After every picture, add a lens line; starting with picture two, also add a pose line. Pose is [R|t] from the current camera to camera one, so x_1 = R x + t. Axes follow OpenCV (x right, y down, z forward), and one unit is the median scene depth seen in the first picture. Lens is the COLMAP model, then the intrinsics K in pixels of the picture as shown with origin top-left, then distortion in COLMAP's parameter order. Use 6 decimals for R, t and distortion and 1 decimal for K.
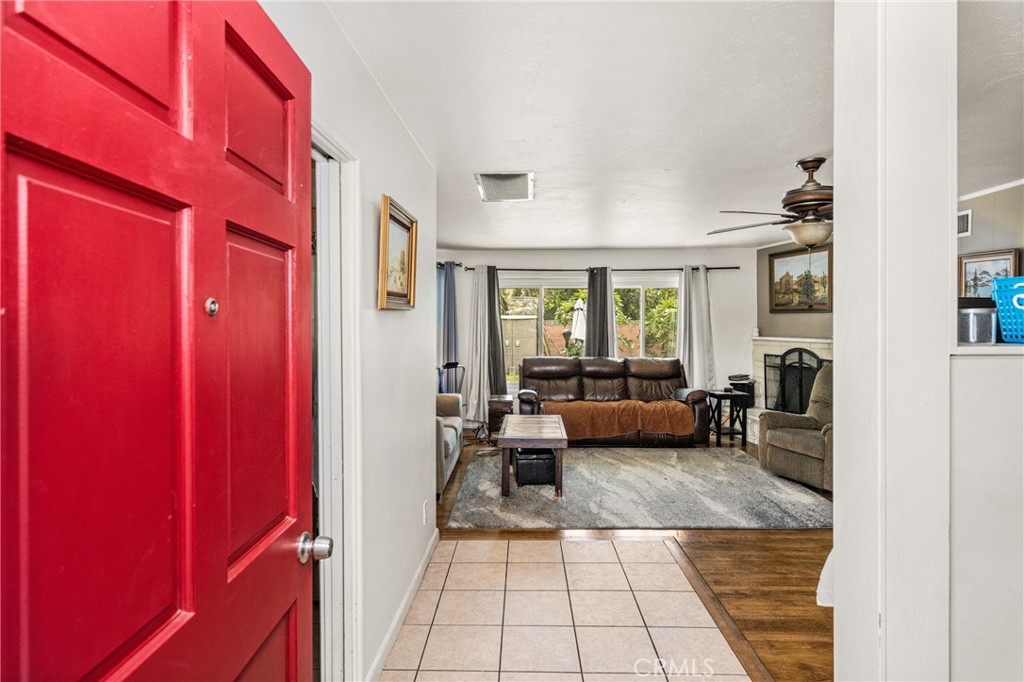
lens RADIAL K [[555.2, 0, 512.0], [0, 555.2, 341.0], [0, 0, 1]] dist [0.003154, -0.001113]
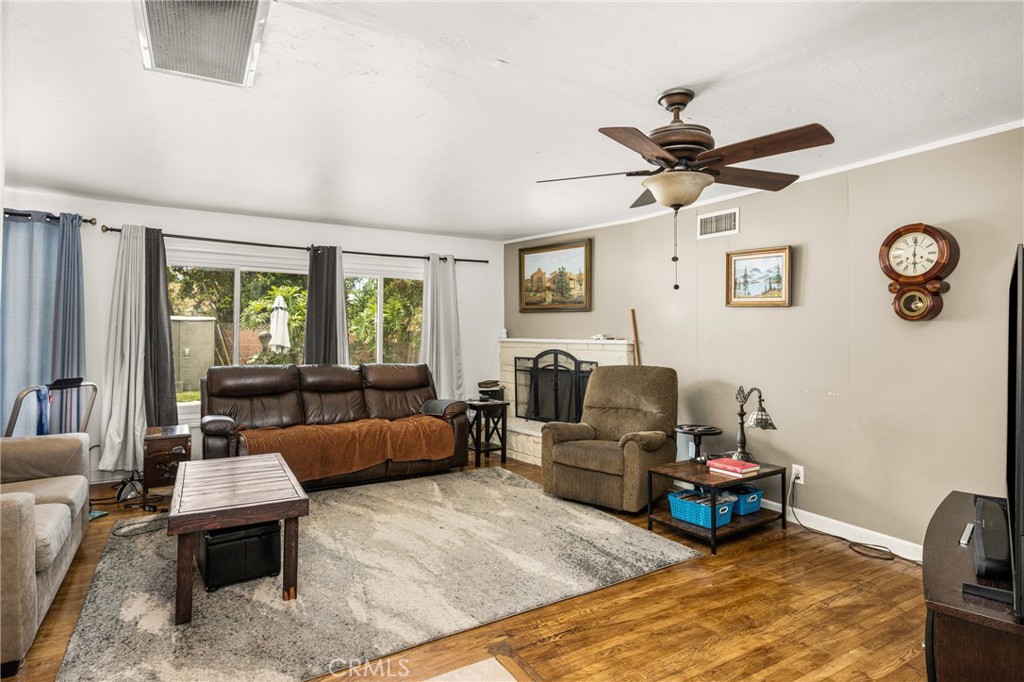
lens RADIAL K [[538.9, 0, 526.8], [0, 538.9, 328.1], [0, 0, 1]] dist [0.001803, 0.000387]
pose [[0.836767, 0.015156, 0.547349, -0.017216], [0.006932, 0.999244, -0.038267, 0.010915], [-0.547515, 0.035815, 0.836029, 0.265164]]
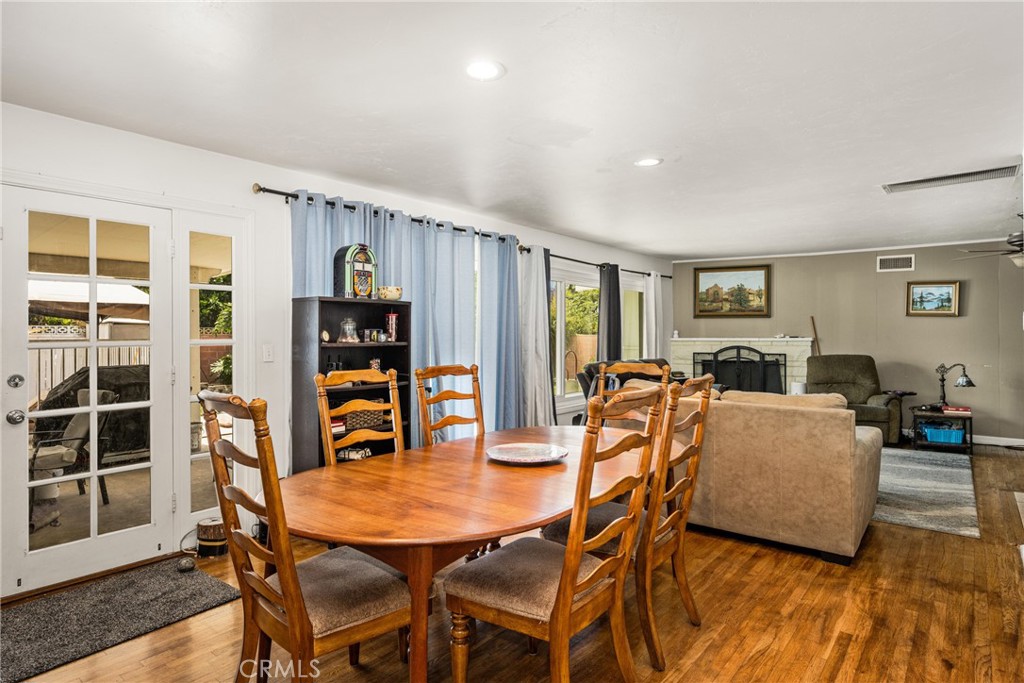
lens RADIAL K [[581.7, 0, 526.7], [0, 581.7, 332.7], [0, 0, 1]] dist [0.019733, -0.000313]
pose [[0.566859, 0.005248, 0.823798, -0.816643], [0.027302, 0.999311, -0.025152, 0.003075], [-0.823362, 0.036749, 0.566325, 0.640406]]
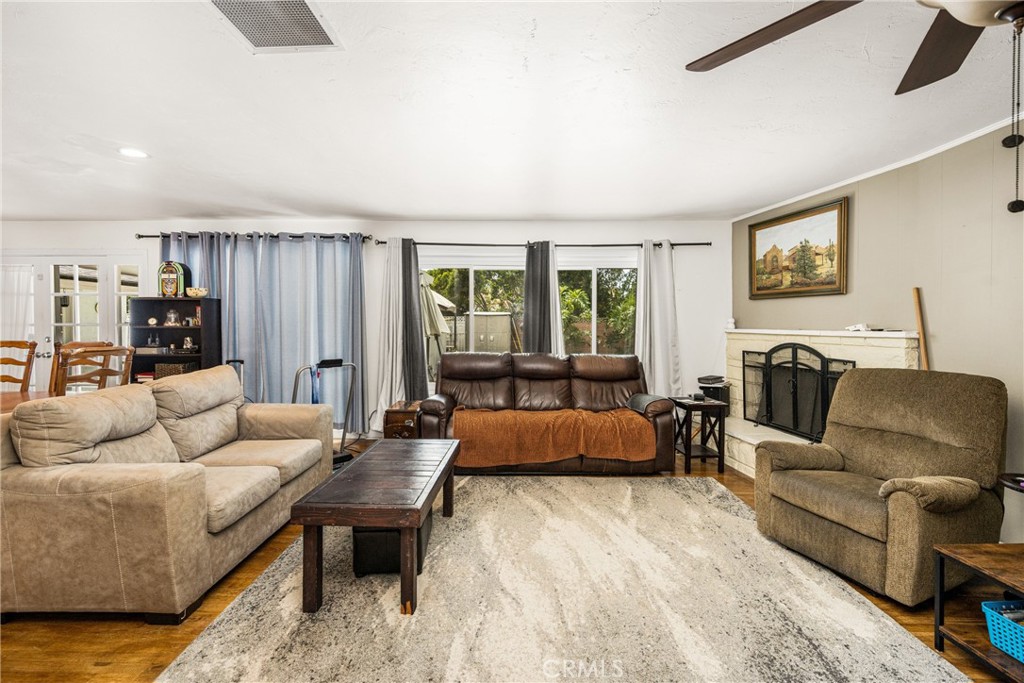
lens RADIAL K [[448.0, 0, 525.9], [0, 448.0, 332.4], [0, 0, 1]] dist [-0.000541, -0.000209]
pose [[0.999368, 0.007259, 0.034788, 0.130210], [-0.006864, 0.999911, -0.011458, 0.007576], [-0.034869, 0.011212, 0.999329, 0.397785]]
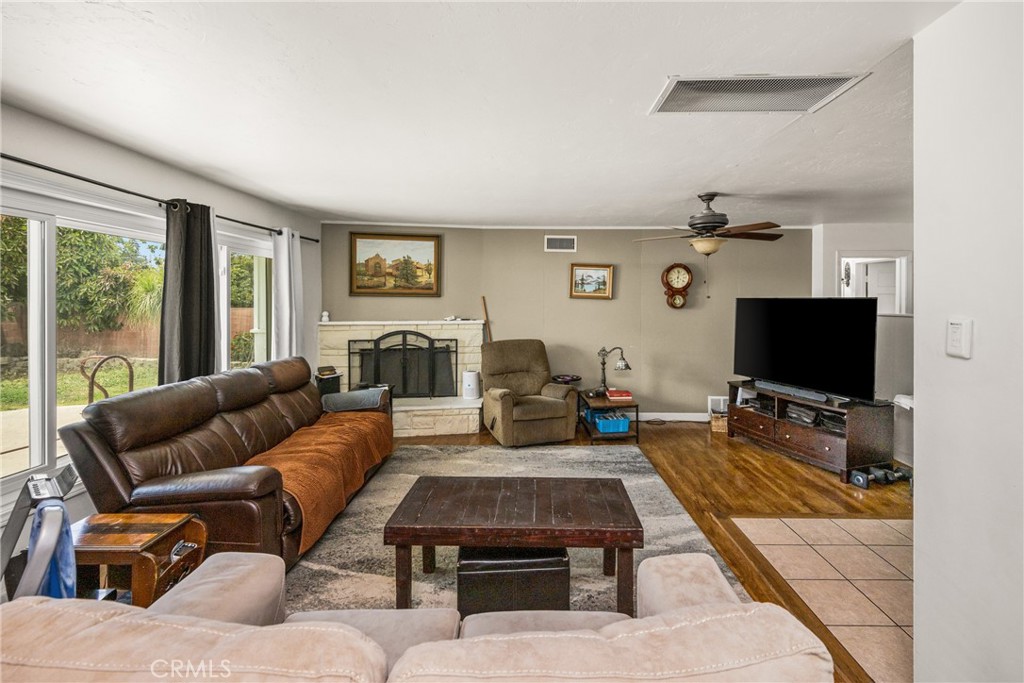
lens RADIAL K [[449.9, 0, 525.4], [0, 449.9, 303.3], [0, 0, 1]] dist [0.001694, 0.000124]
pose [[-0.026735, -0.001904, 0.999641, -0.316742], [0.030602, 0.999528, 0.002722, -0.032776], [-0.999174, 0.030664, -0.026664, 0.785750]]
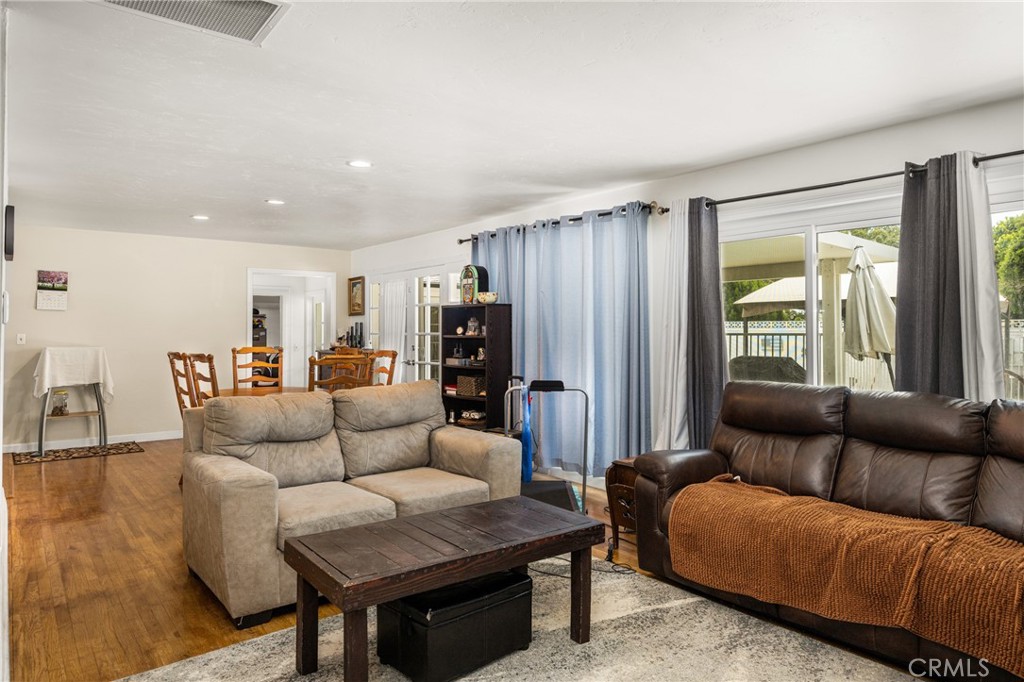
lens RADIAL K [[660.8, 0, 509.1], [0, 660.8, 336.0], [0, 0, 1]] dist [0.004981, 0.002148]
pose [[0.642396, 0.010767, -0.766297, 0.360070], [-0.029368, 0.999513, -0.010575, 0.002570], [0.765810, 0.029298, 0.642399, 0.549749]]
